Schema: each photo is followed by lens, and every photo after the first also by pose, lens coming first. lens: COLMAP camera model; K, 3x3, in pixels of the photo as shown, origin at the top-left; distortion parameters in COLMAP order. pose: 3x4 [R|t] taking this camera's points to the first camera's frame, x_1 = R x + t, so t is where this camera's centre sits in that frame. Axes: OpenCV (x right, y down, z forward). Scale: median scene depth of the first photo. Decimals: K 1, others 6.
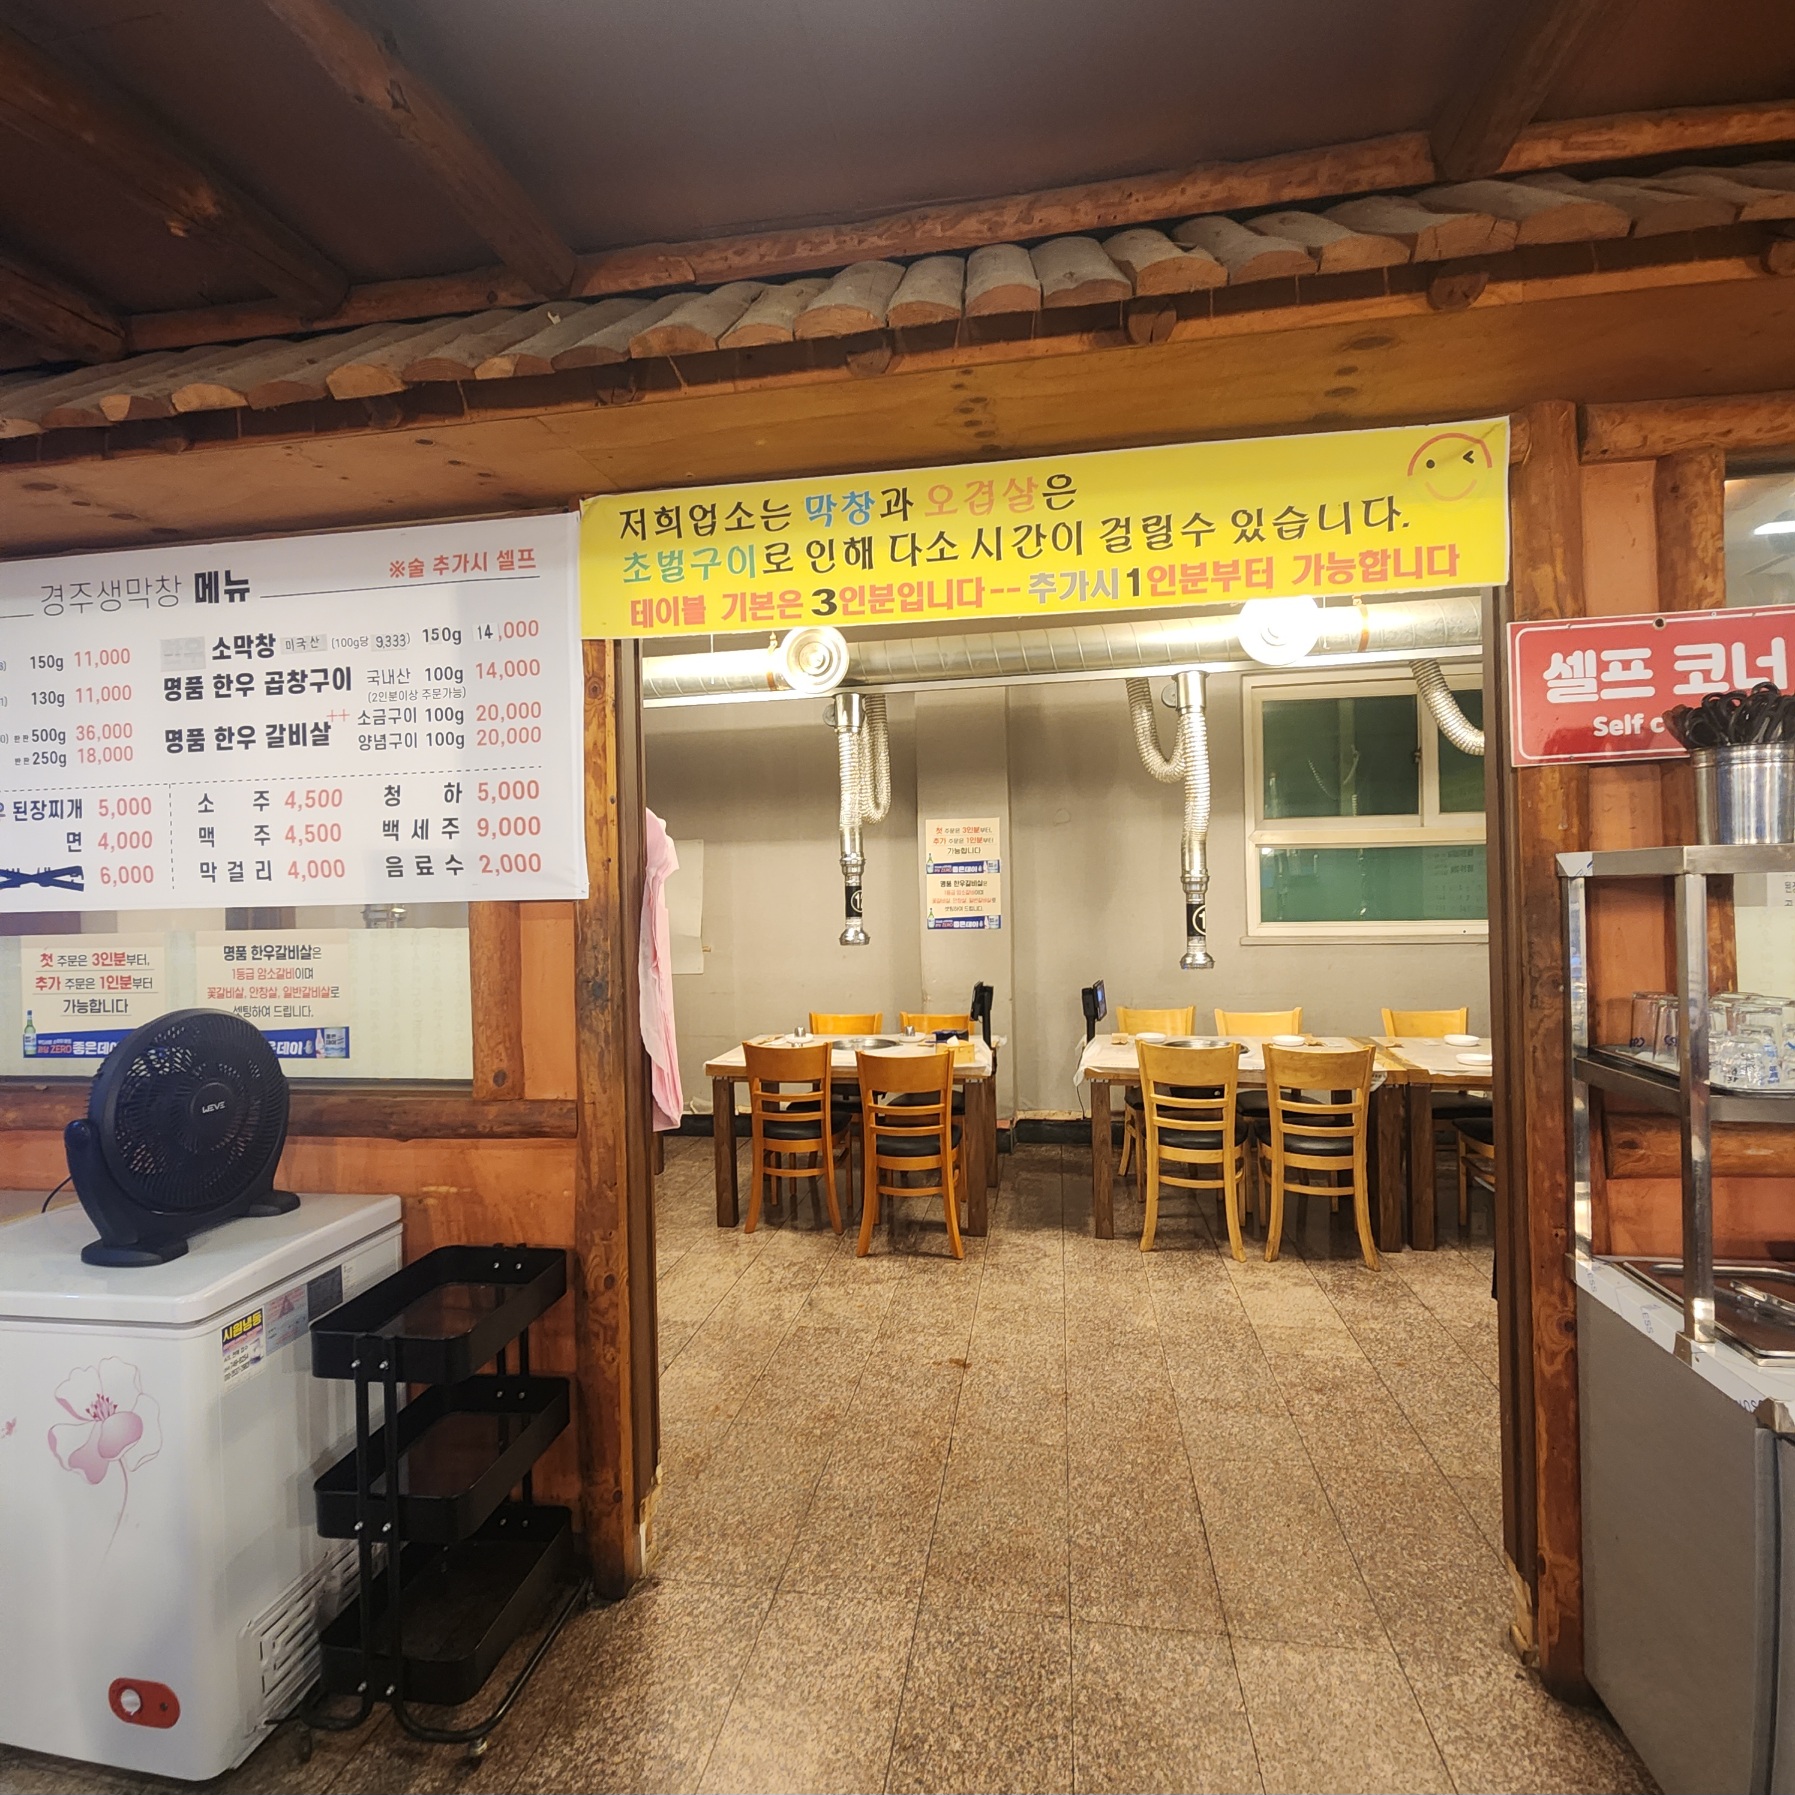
lens RADIAL K [[985.7, 0, 896.9], [0, 985.7, 896.7], [0, 0, 1]] dist [0.019181, -0.007358]
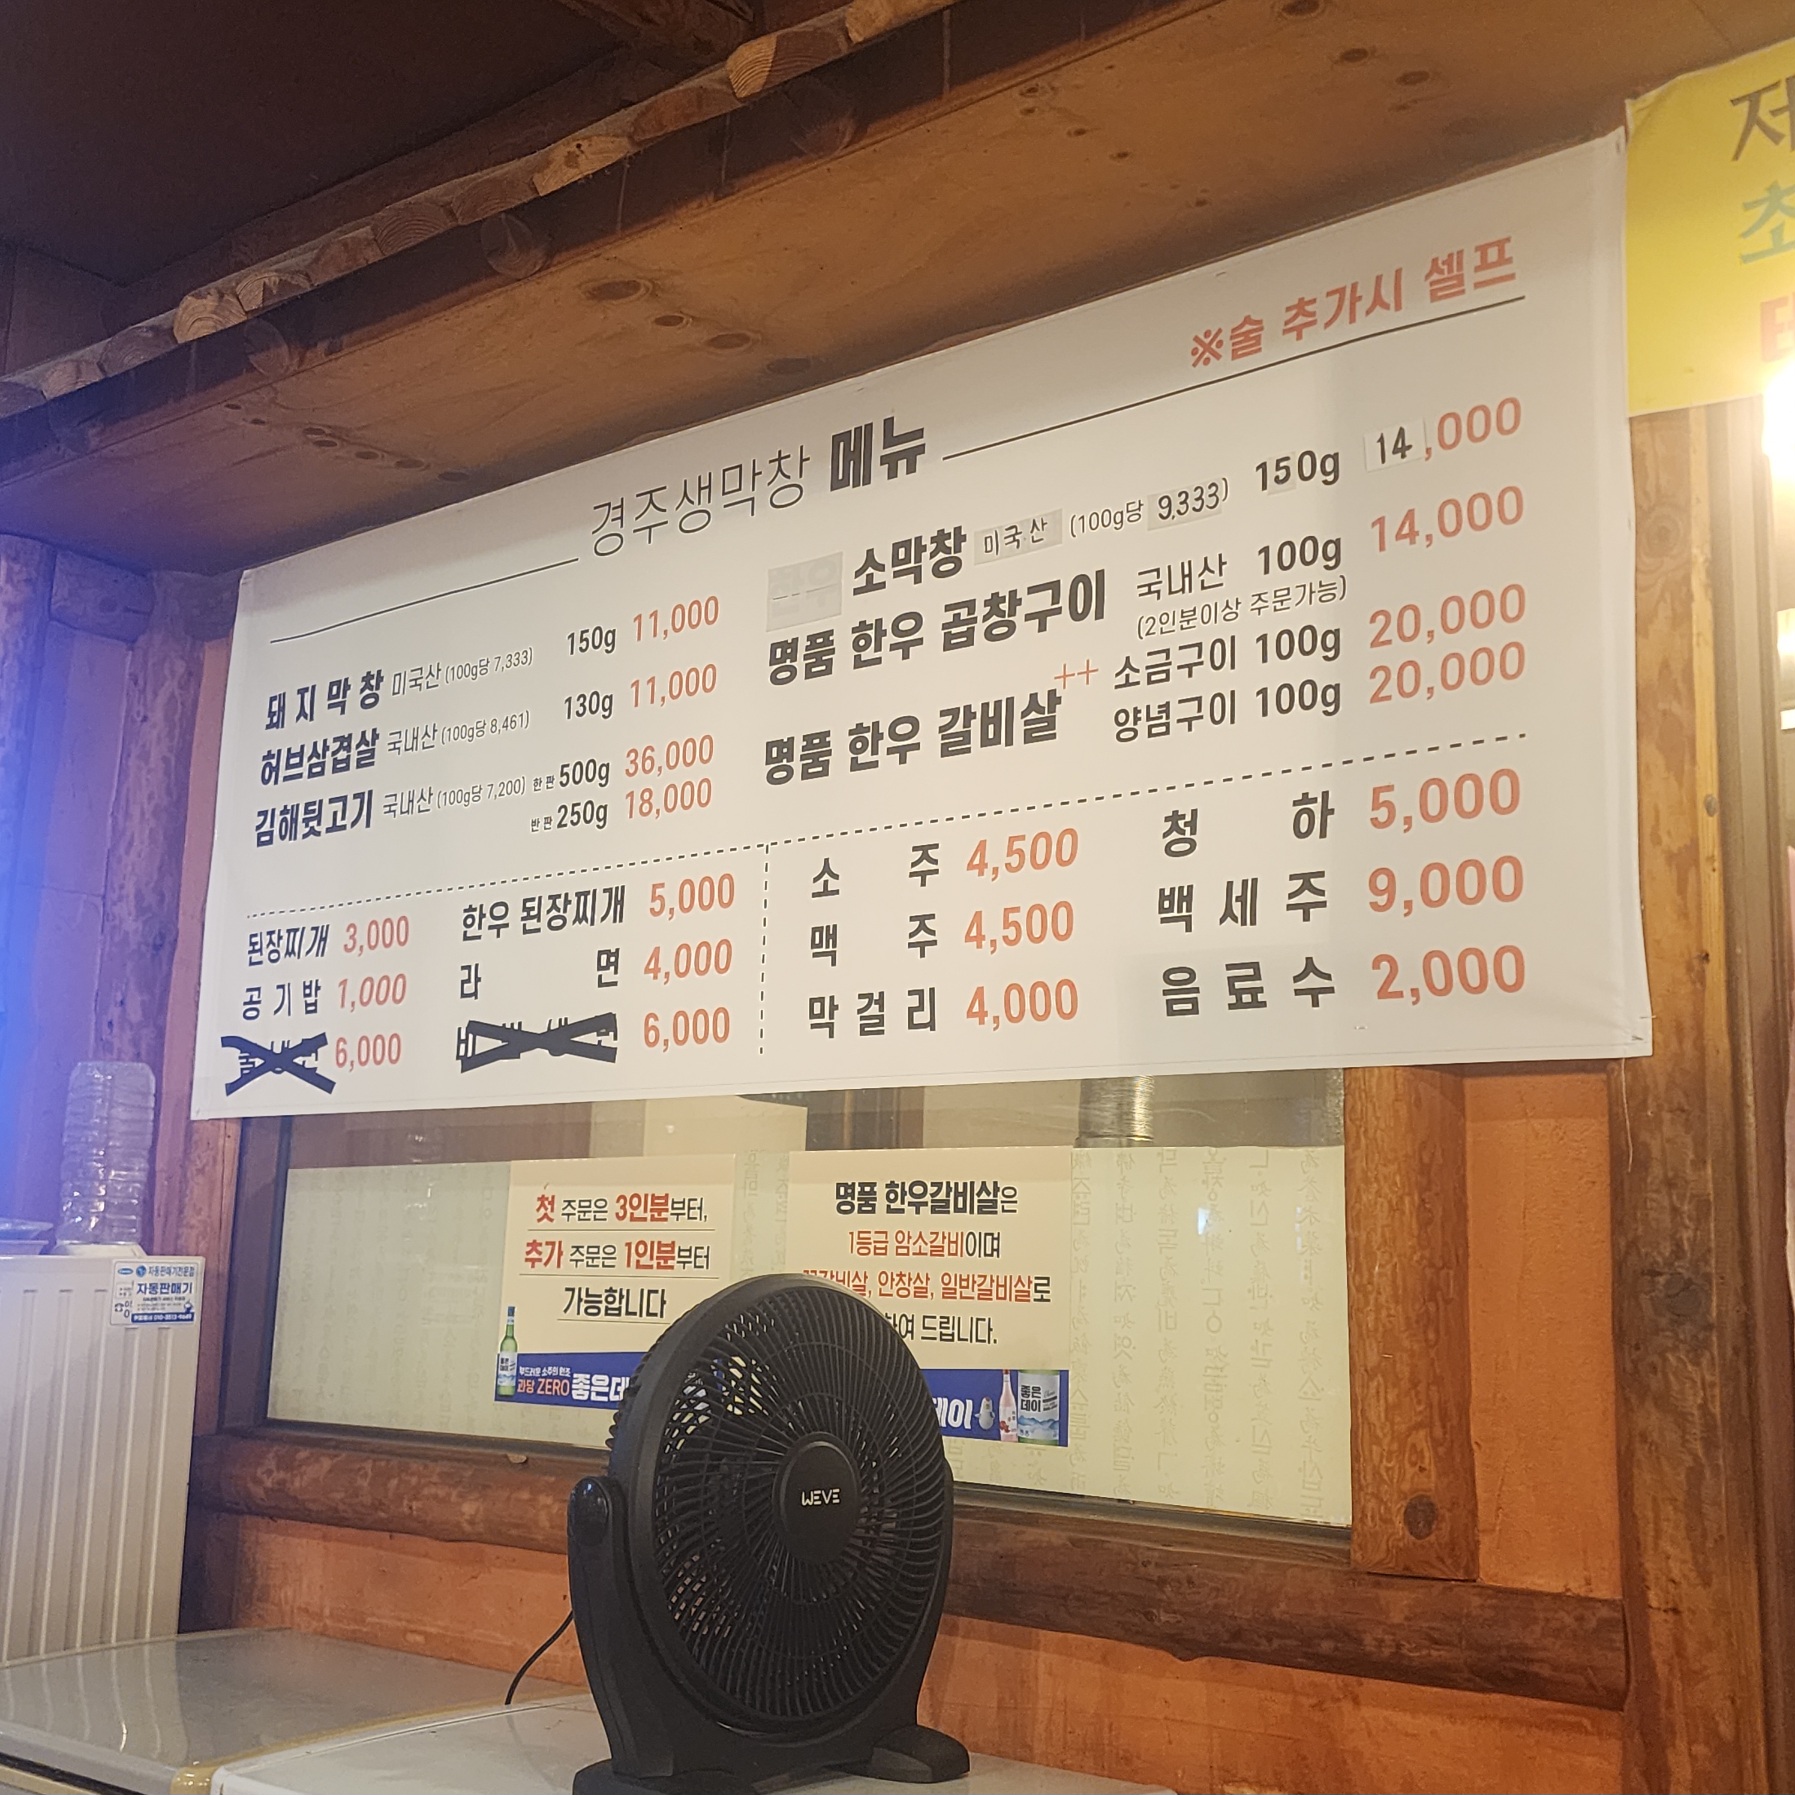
lens RADIAL K [[2194.6, 0, 899.1], [0, 2194.6, 895.7], [0, 0, 1]] dist [0.043690, 0.000000]
pose [[0.859836, -0.043383, -0.508725, -0.120473], [-0.049809, 0.984504, -0.168142, 0.096416], [0.508136, 0.169914, 0.844350, 0.113372]]
